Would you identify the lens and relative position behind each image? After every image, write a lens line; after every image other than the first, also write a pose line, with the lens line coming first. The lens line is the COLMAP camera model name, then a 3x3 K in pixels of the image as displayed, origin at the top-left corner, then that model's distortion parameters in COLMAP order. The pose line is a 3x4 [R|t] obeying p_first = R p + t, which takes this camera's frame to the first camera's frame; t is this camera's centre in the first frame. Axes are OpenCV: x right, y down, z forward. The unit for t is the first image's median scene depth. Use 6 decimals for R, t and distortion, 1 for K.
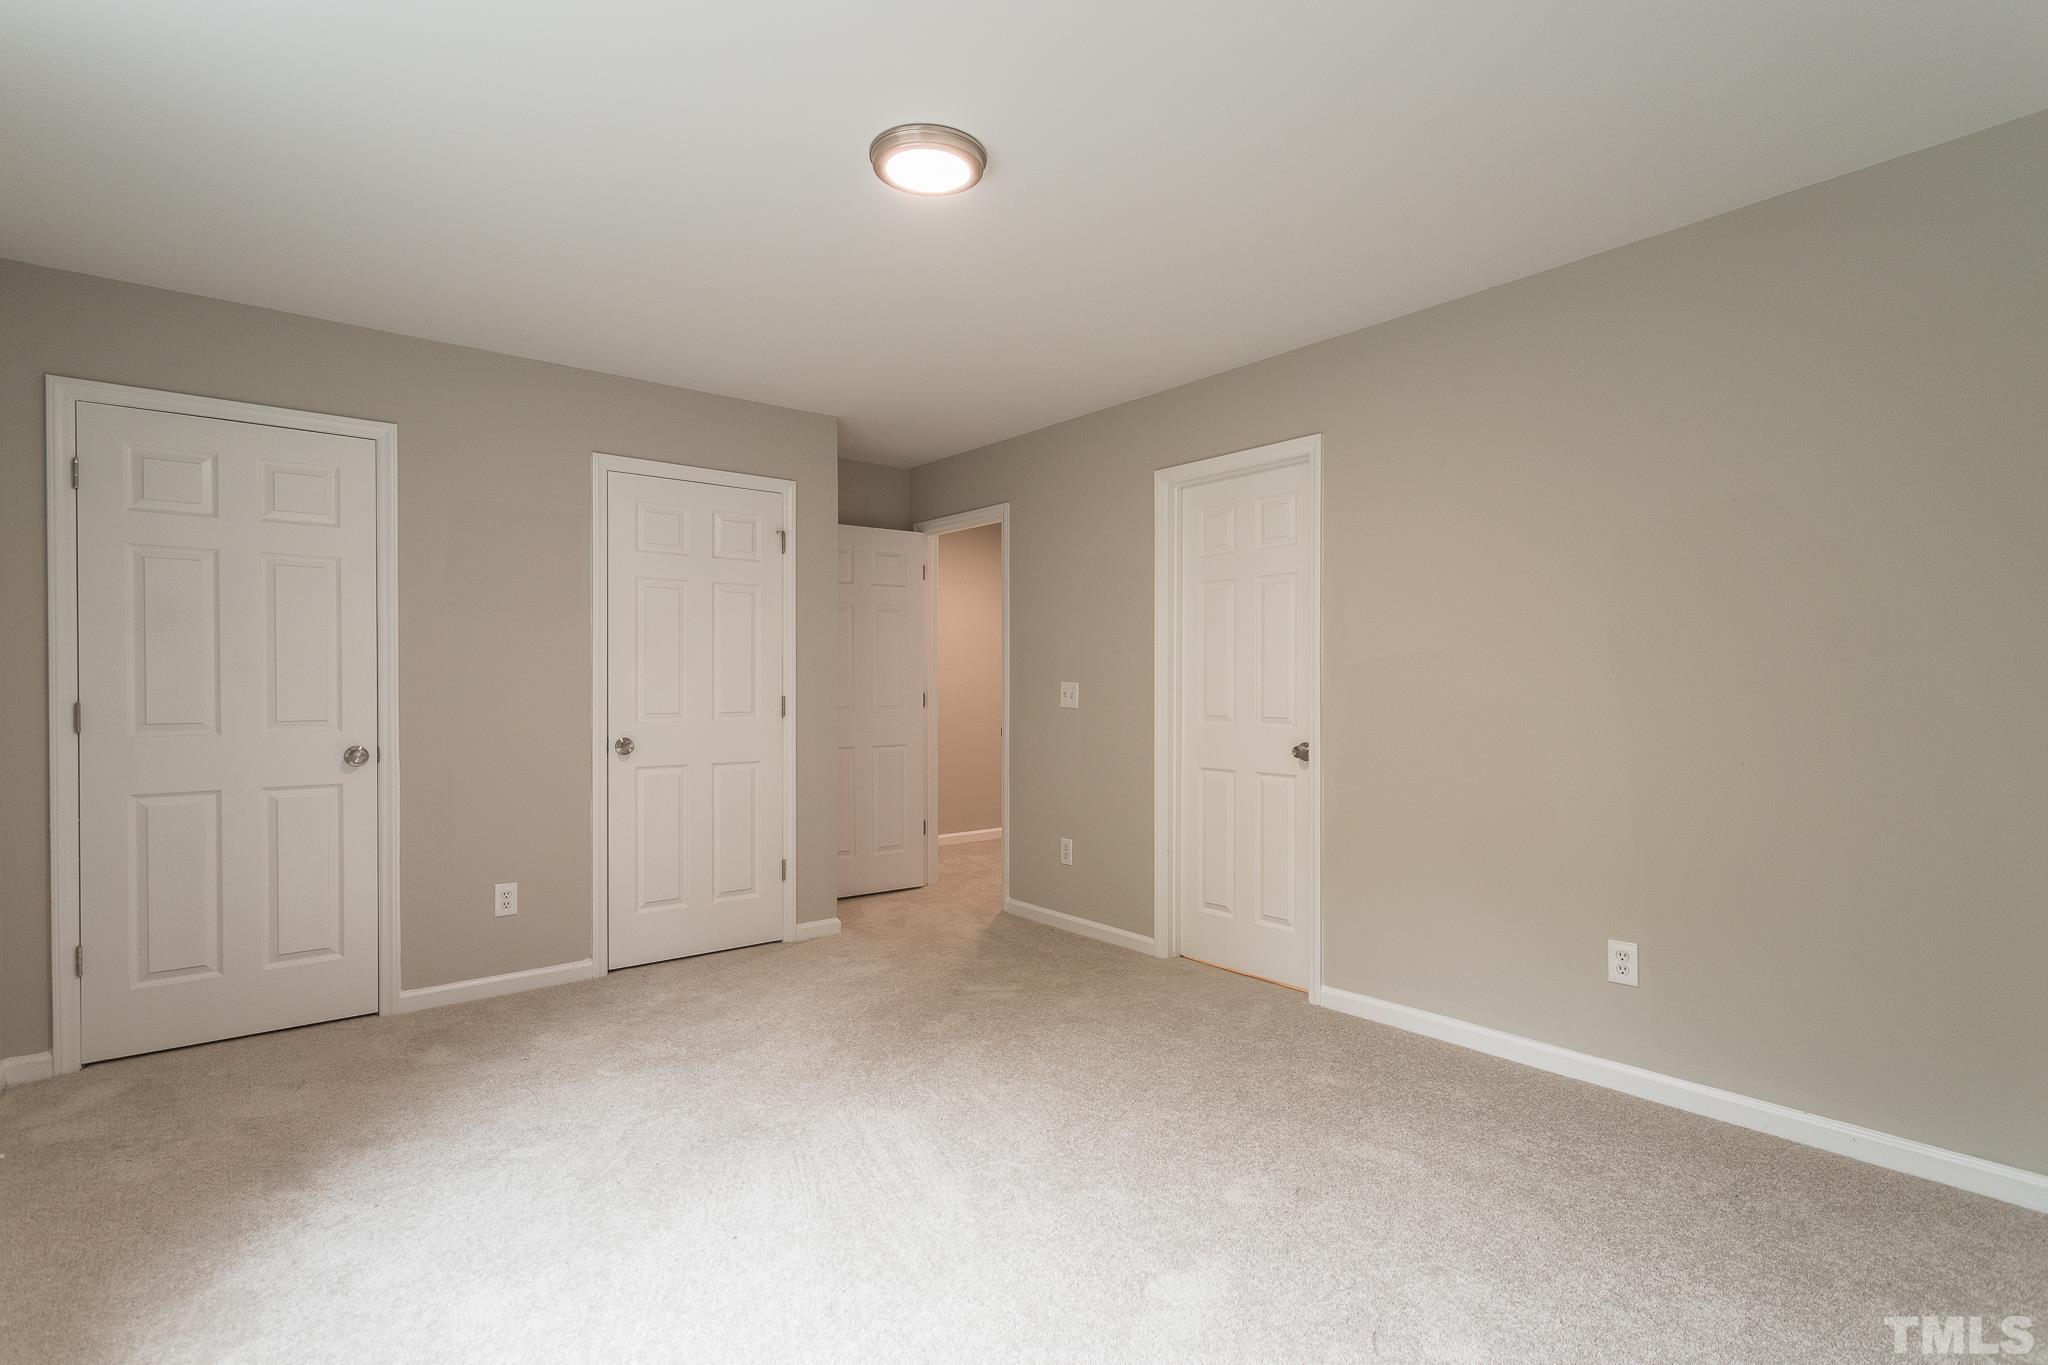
lens RADIAL K [[987.4, 0, 1020.0], [0, 987.4, 687.0], [0, 0, 1]] dist [-0.000565, 0.000582]
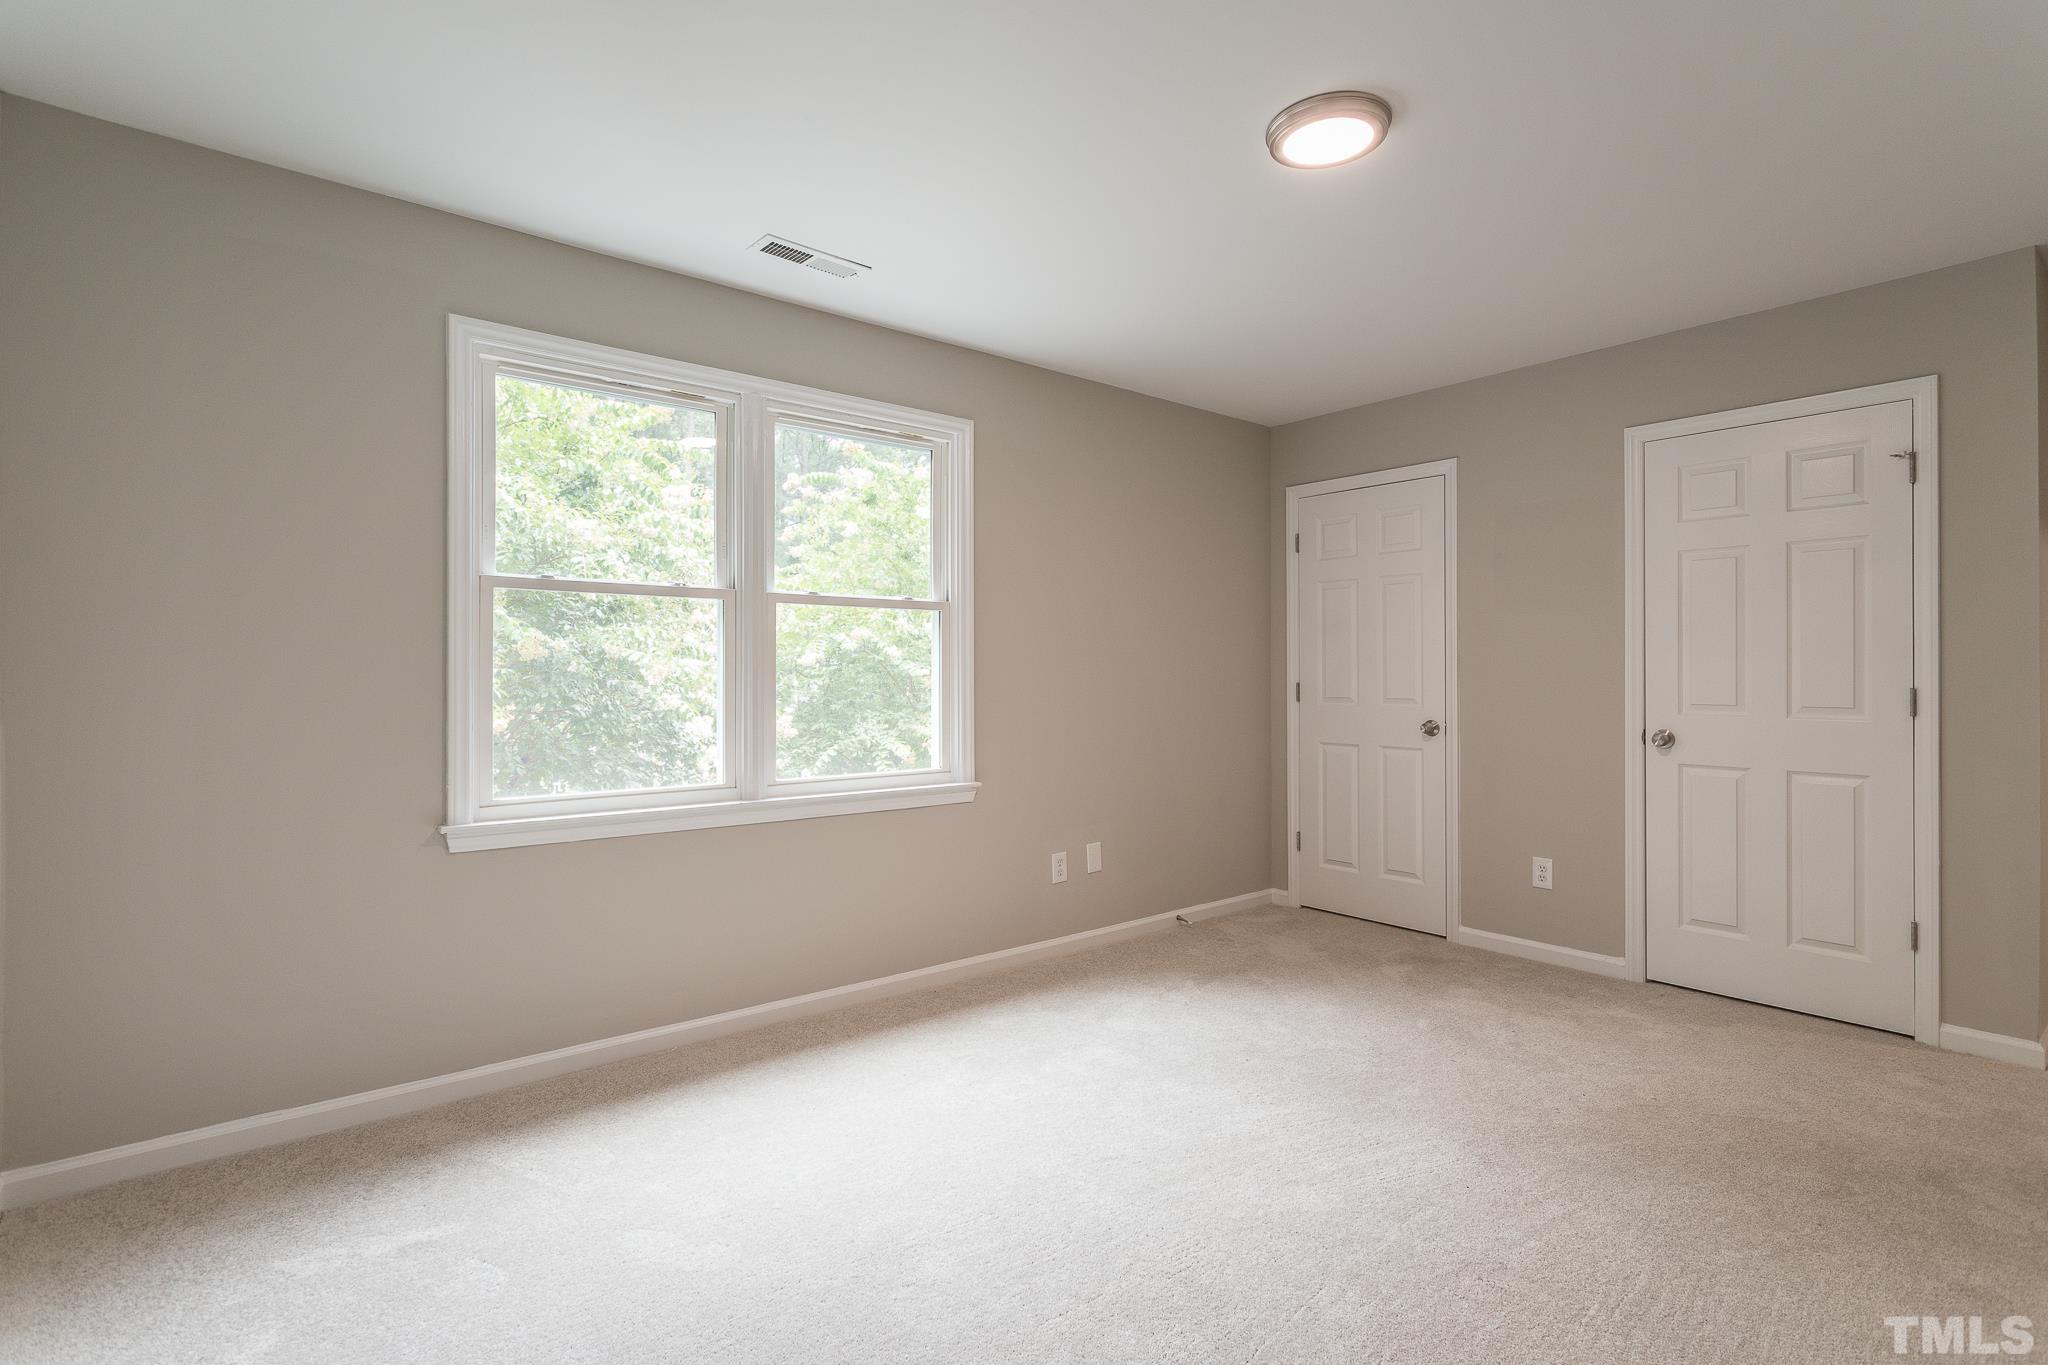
lens RADIAL K [[988.8, 0, 1026.3], [0, 988.8, 667.7], [0, 0, 1]] dist [-0.002439, -0.000369]
pose [[-0.006801, -0.004045, -0.999969, 0.590265], [0.000292, 0.999992, -0.004048, -0.002774], [0.999977, -0.000319, -0.006800, 0.480276]]
